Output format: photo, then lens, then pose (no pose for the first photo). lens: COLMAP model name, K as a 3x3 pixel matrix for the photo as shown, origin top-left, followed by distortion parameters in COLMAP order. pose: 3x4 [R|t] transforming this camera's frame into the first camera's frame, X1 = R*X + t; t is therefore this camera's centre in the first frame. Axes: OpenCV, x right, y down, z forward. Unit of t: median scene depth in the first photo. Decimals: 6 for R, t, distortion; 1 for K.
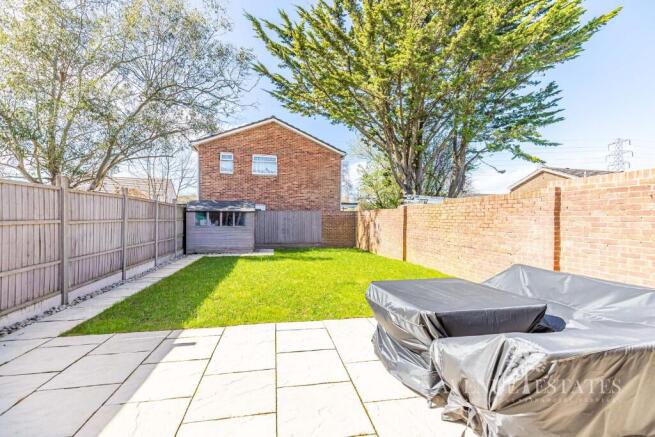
lens RADIAL K [[296.3, 0, 327.5], [0, 296.3, 218.5], [0, 0, 1]] dist [0.031139, -0.000031]
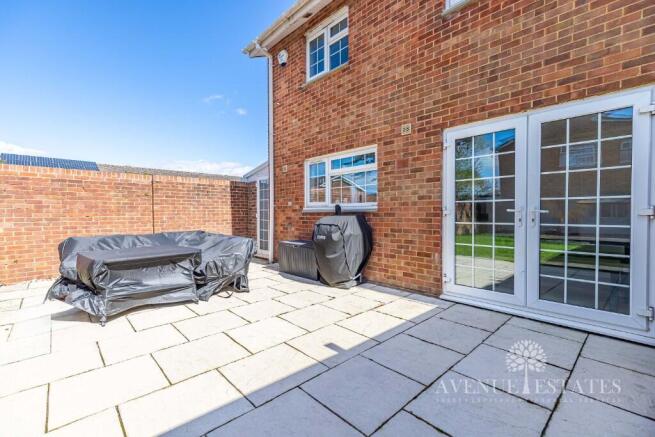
lens RADIAL K [[294.3, 0, 327.5], [0, 294.3, 218.5], [0, 0, 1]] dist [0.001251, -0.000014]
pose [[-0.536323, -0.027718, 0.843557, -0.228034], [-0.001627, 0.999493, 0.031807, 0.008803], [-0.844011, 0.015687, -0.536096, 0.197199]]
